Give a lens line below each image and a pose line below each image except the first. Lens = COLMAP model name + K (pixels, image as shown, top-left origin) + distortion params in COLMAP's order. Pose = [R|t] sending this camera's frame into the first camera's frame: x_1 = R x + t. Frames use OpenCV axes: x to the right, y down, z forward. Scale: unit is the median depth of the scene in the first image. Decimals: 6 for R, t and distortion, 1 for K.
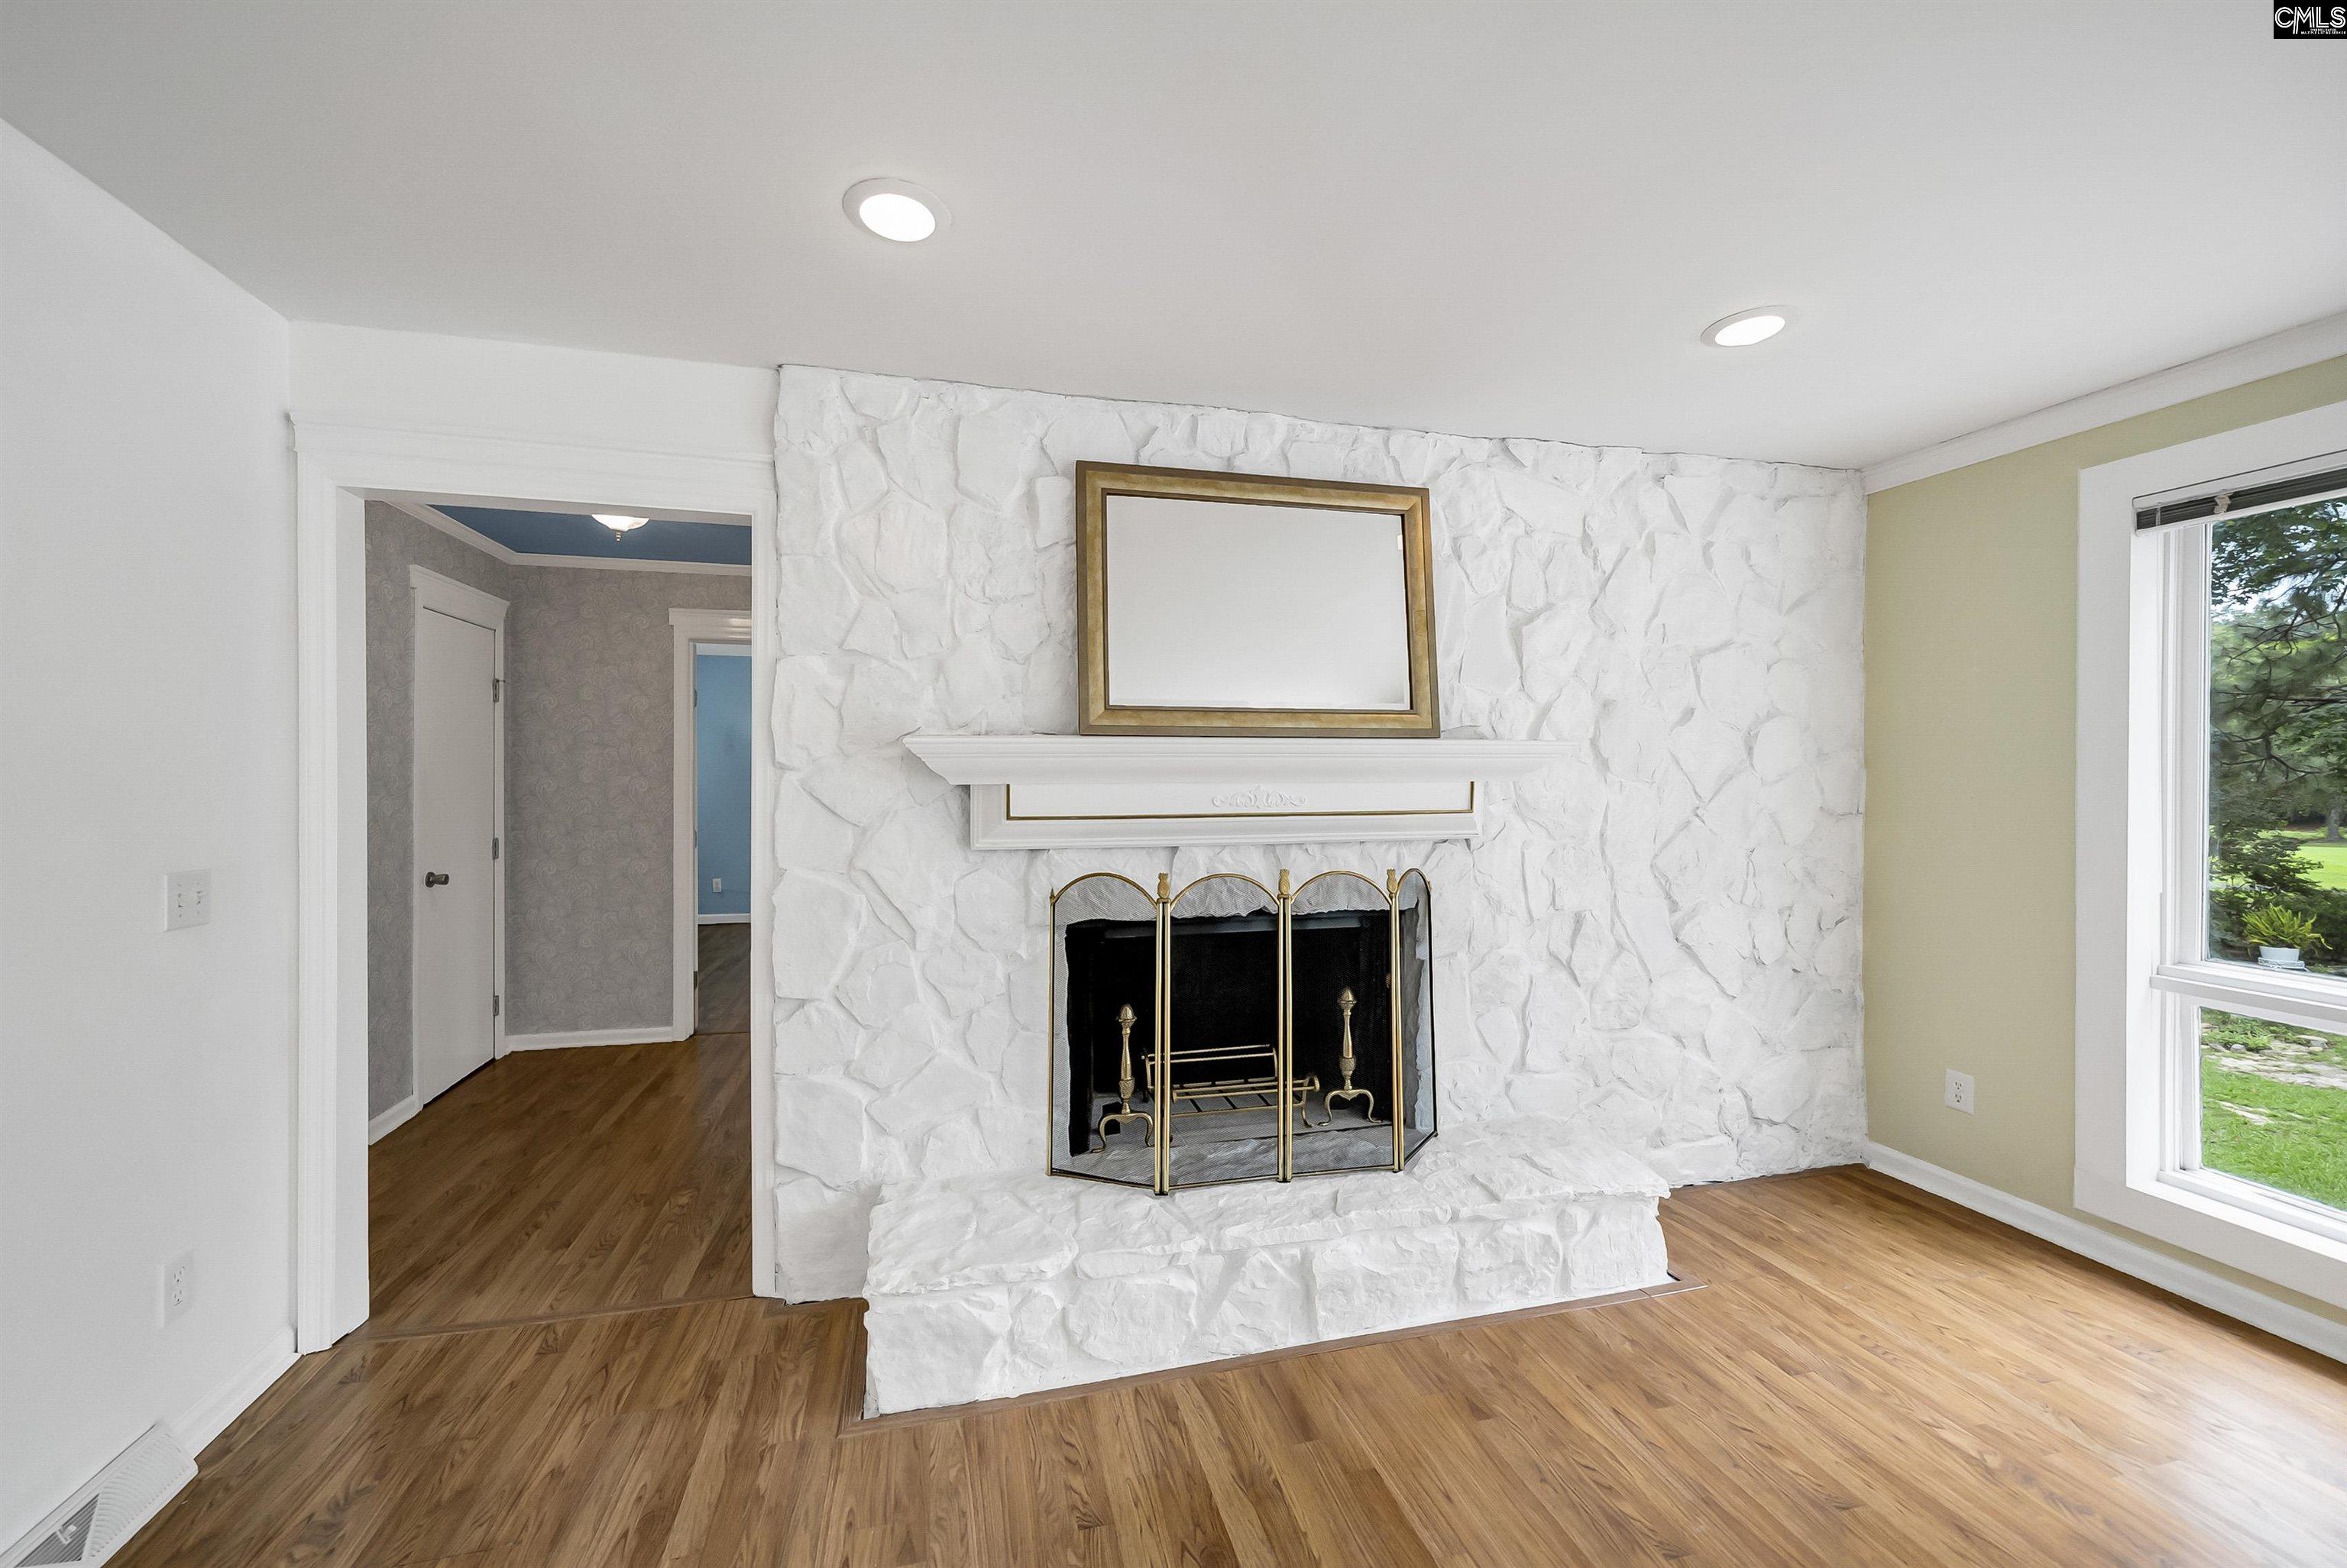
lens RADIAL K [[854.7, 0, 1132.3], [0, 854.7, 776.9], [0, 0, 1]] dist [-0.002679, -0.000080]
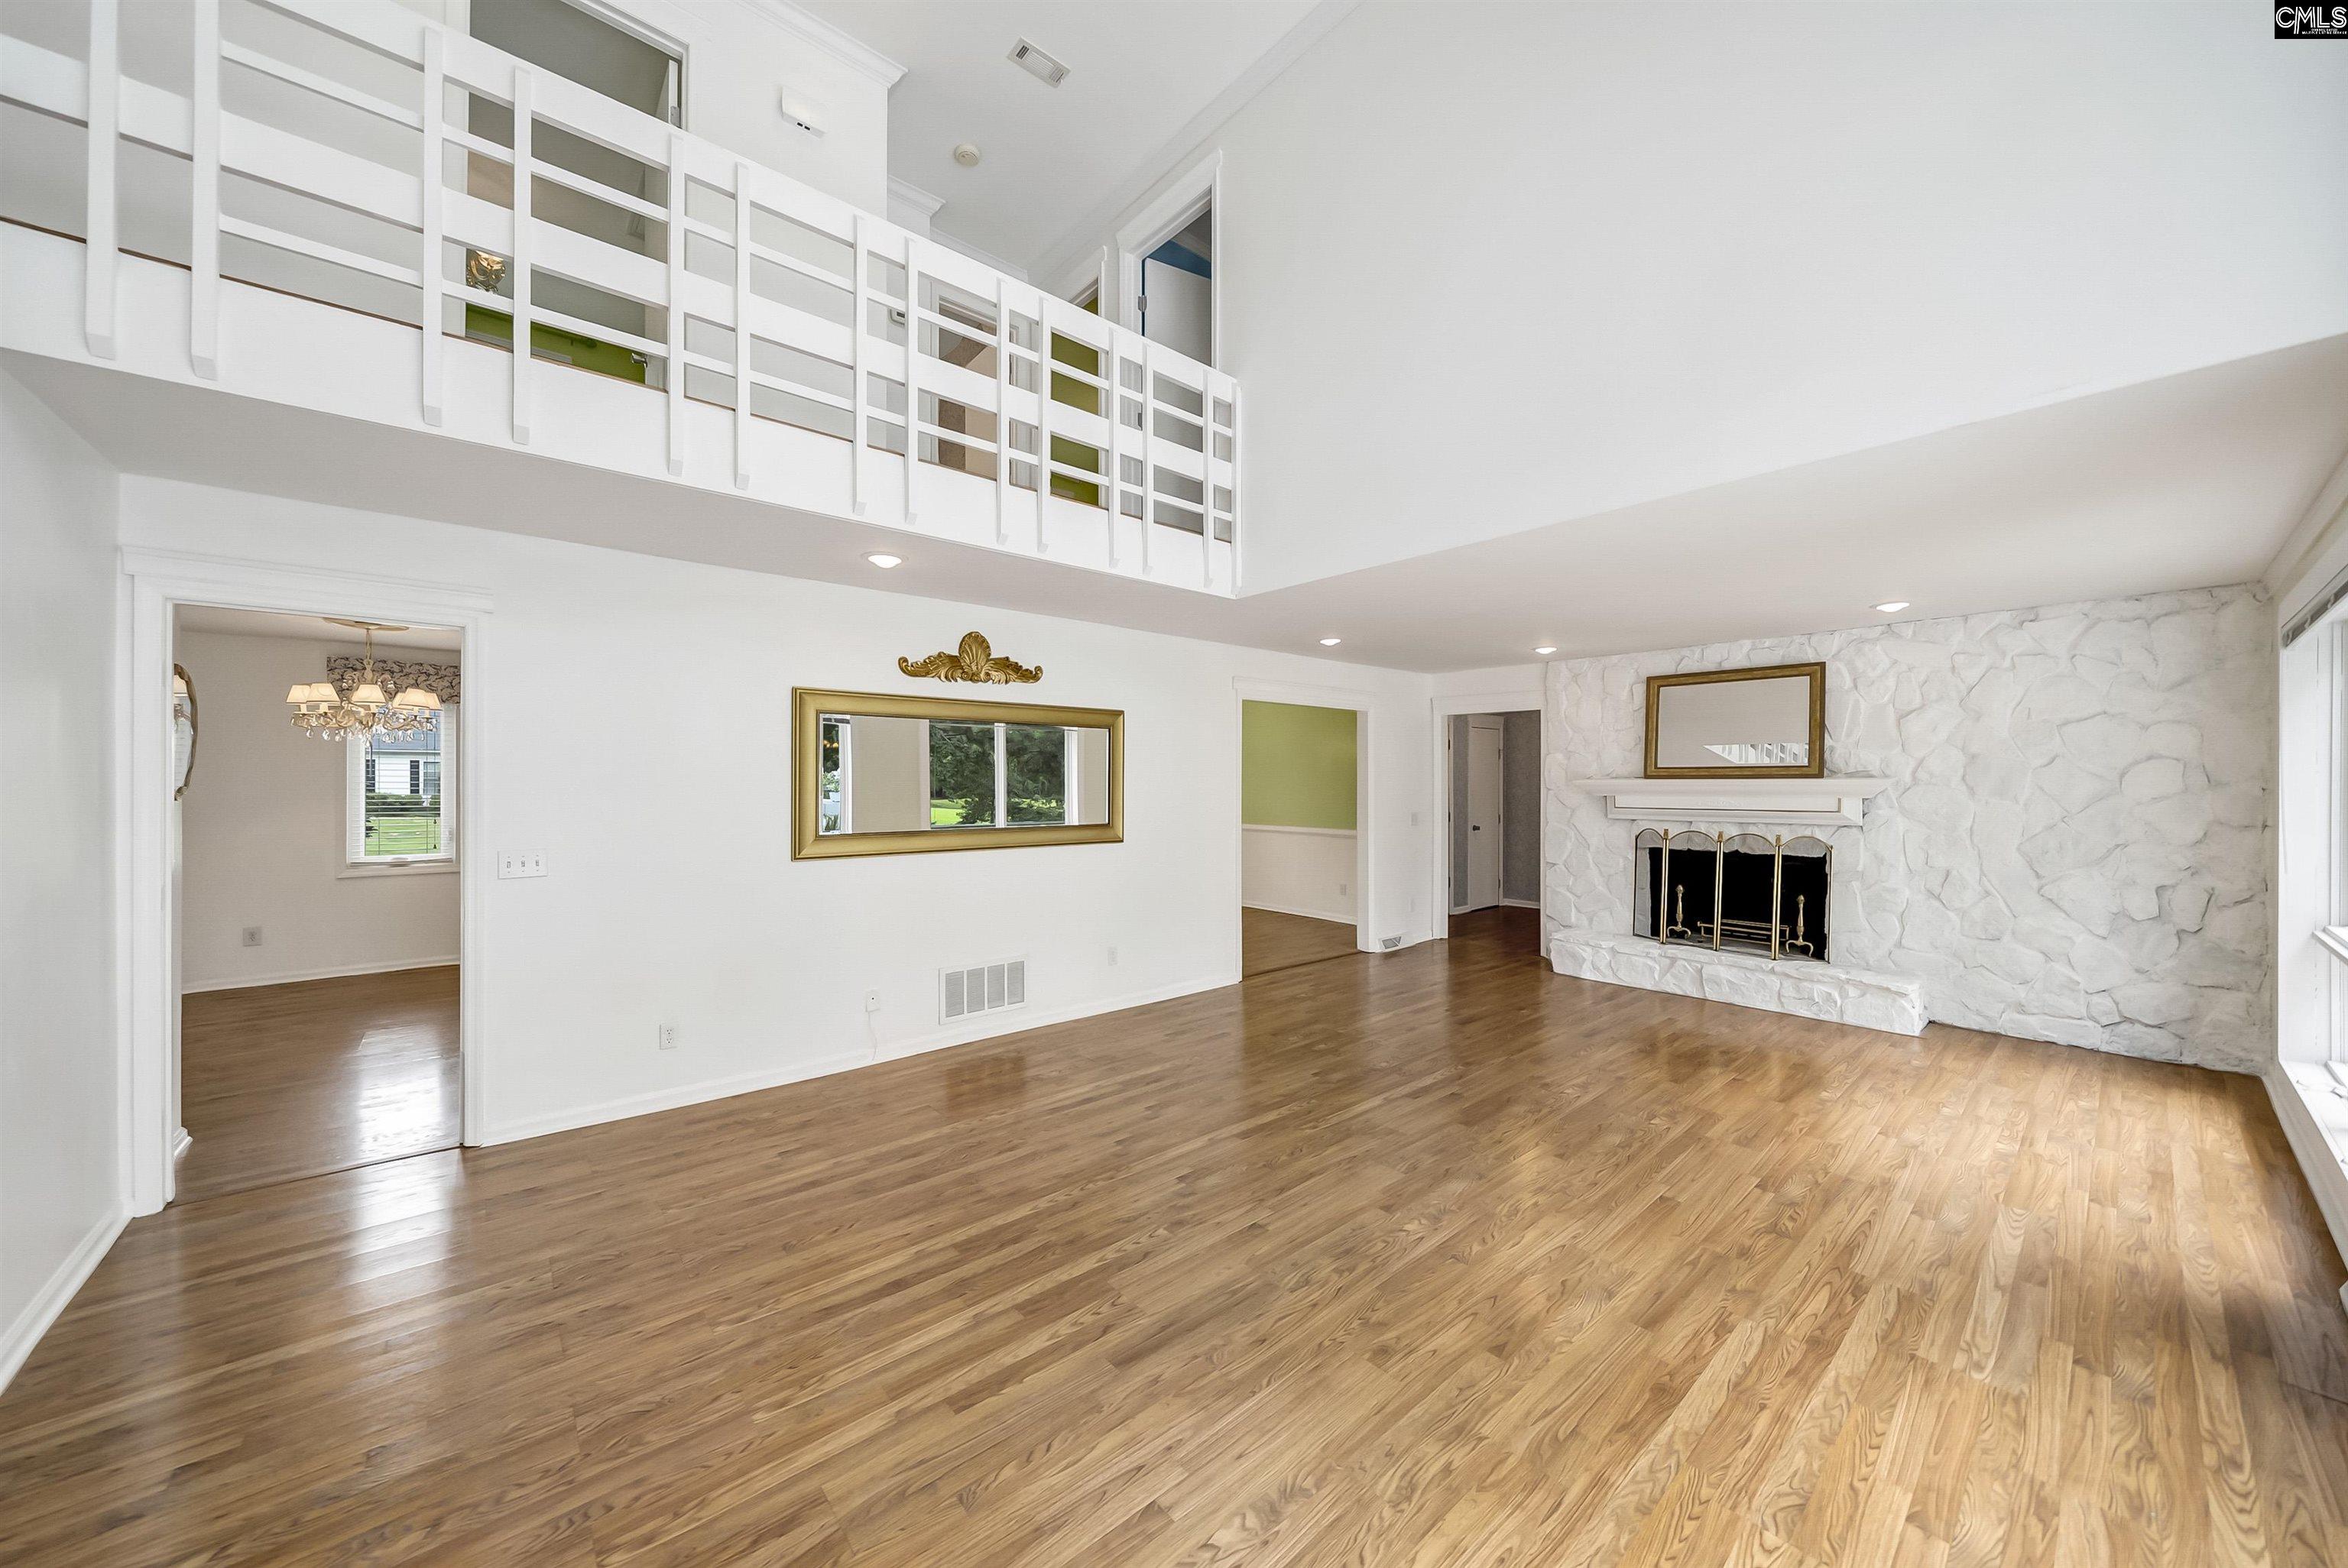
lens RADIAL K [[806.1, 0, 1174.0], [0, 806.1, 784.0], [0, 0, 1]] dist [-0.002119, -0.000238]
pose [[0.450078, 0.002871, -0.892985, 1.455546], [-0.003015, 0.999994, 0.001696, -0.027948], [0.892984, 0.001929, 0.450084, -1.410583]]
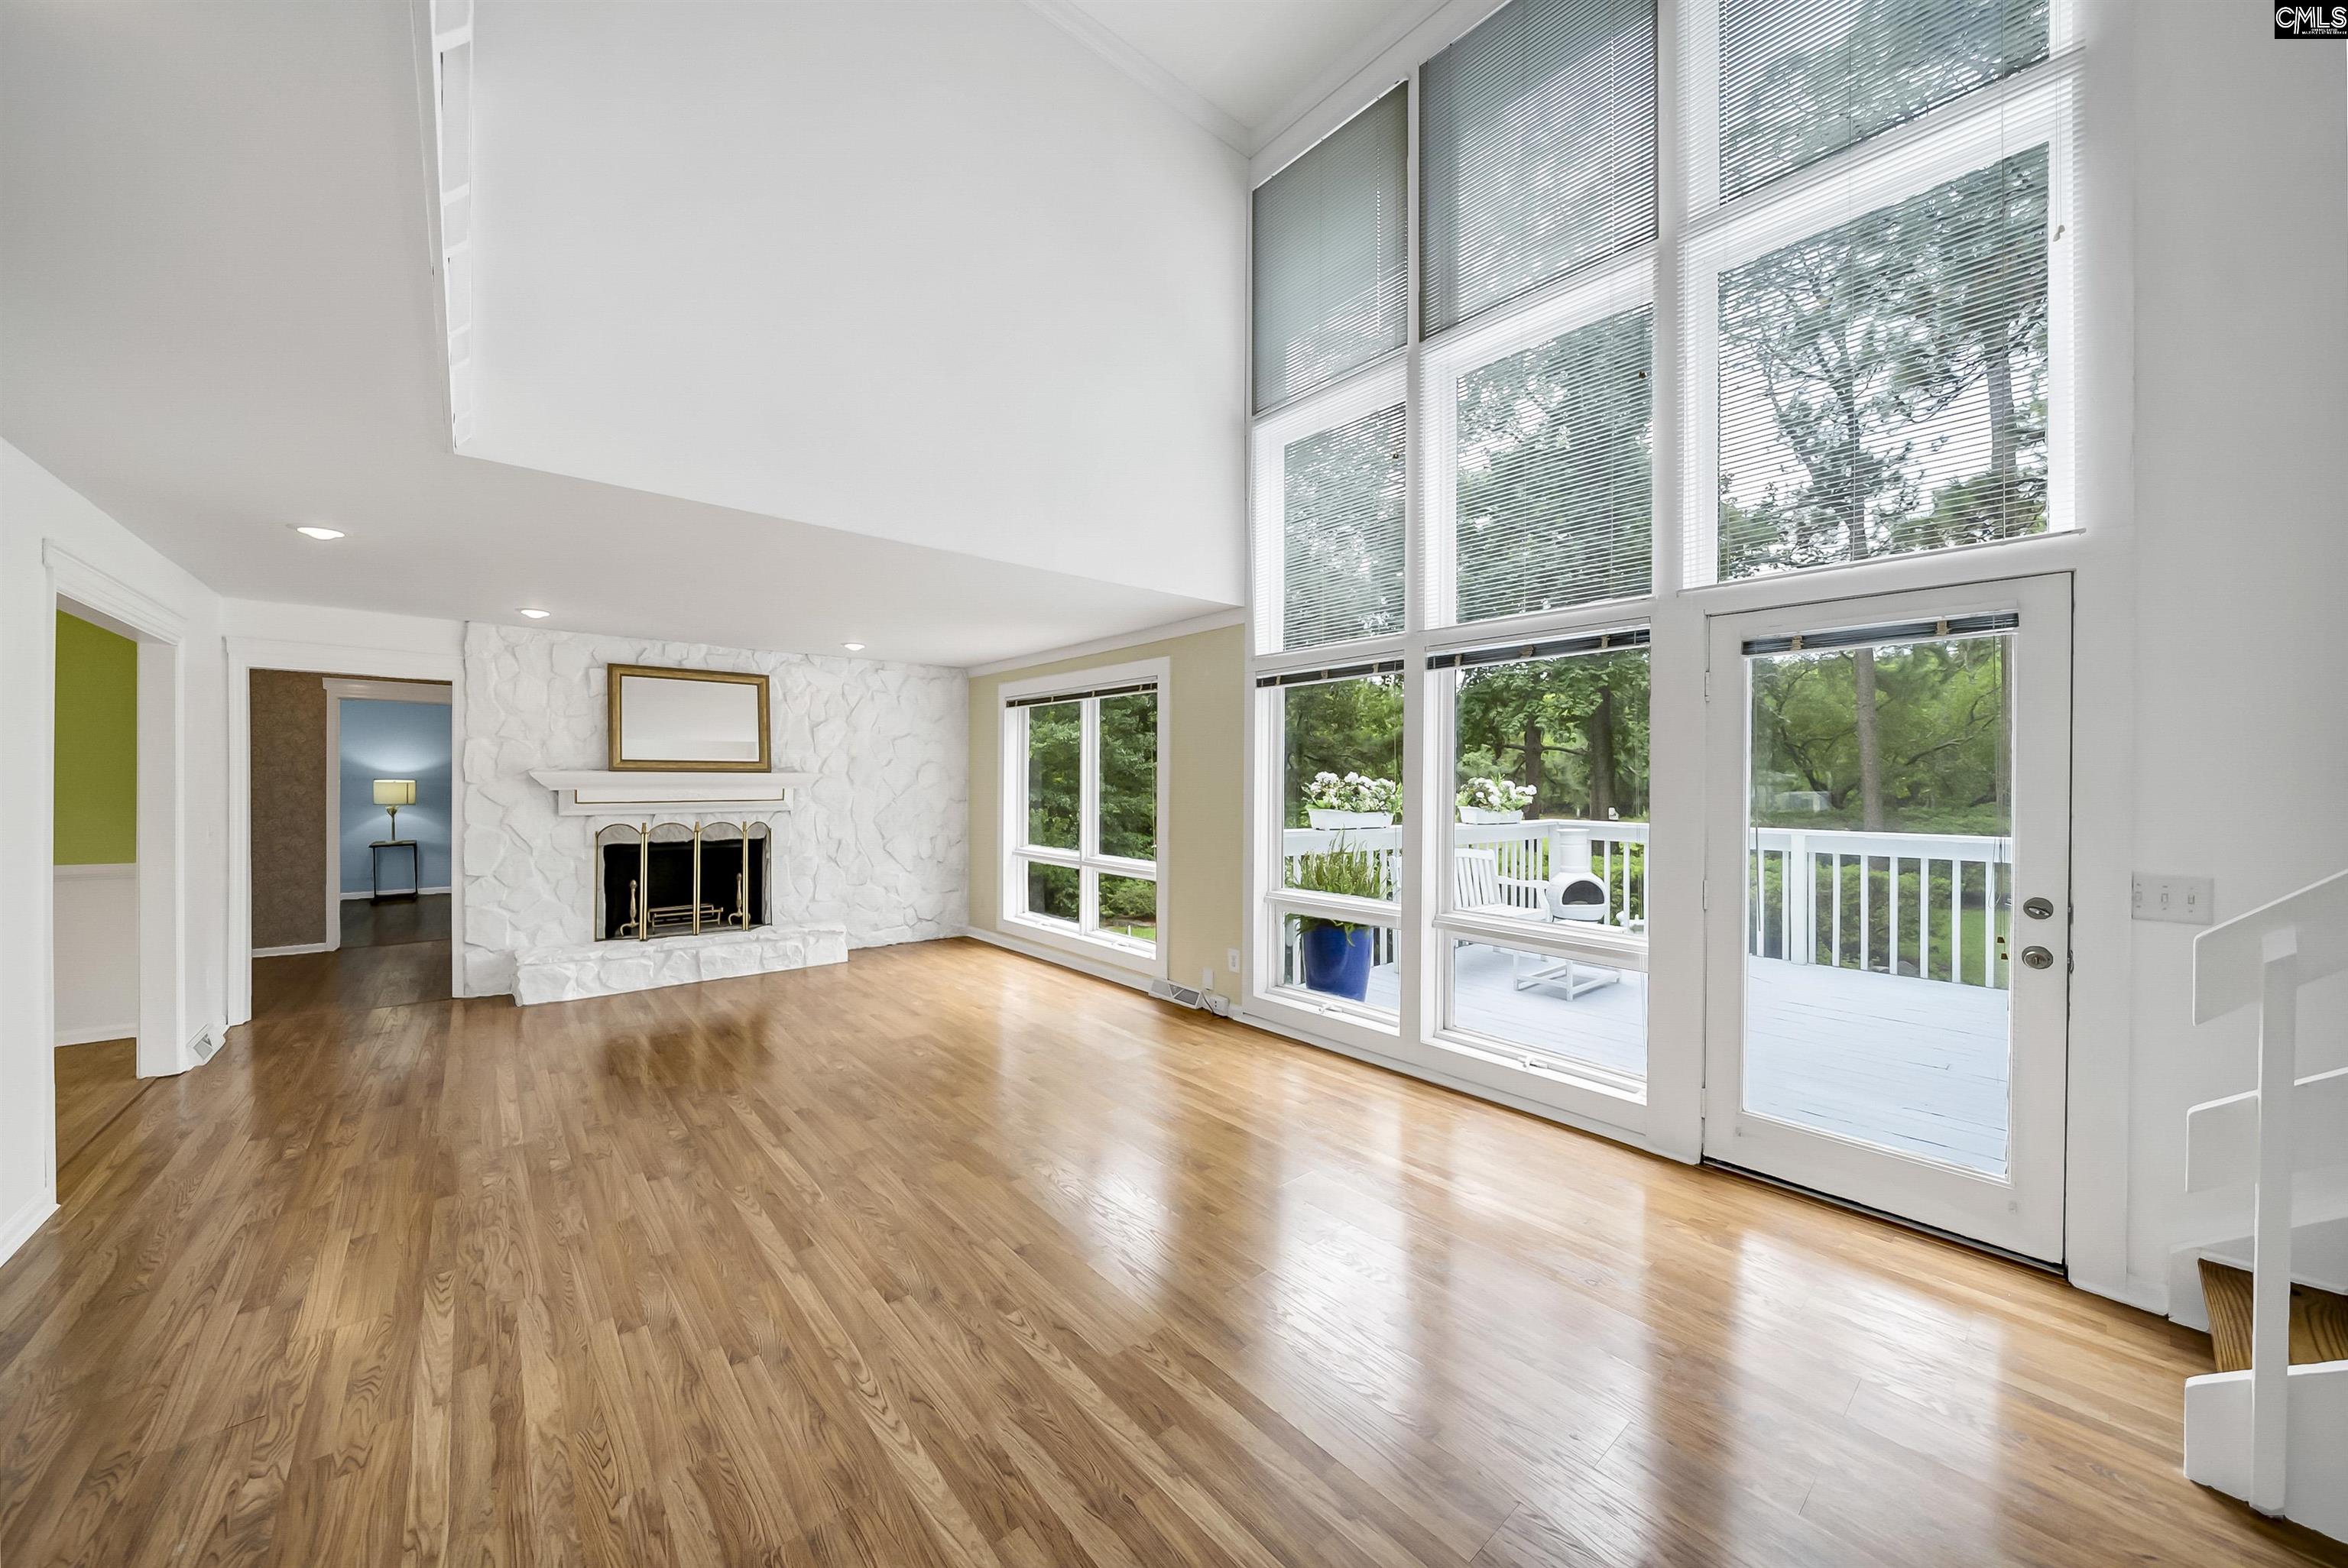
lens RADIAL K [[835.5, 0, 1133.4], [0, 835.5, 783.3], [0, 0, 1]] dist [-0.002520, -0.000225]
pose [[0.903074, 0.002148, 0.429479, 0.264623], [-0.003085, 0.999994, 0.001485, -0.018028], [-0.429474, -0.002665, 0.903075, -1.808489]]
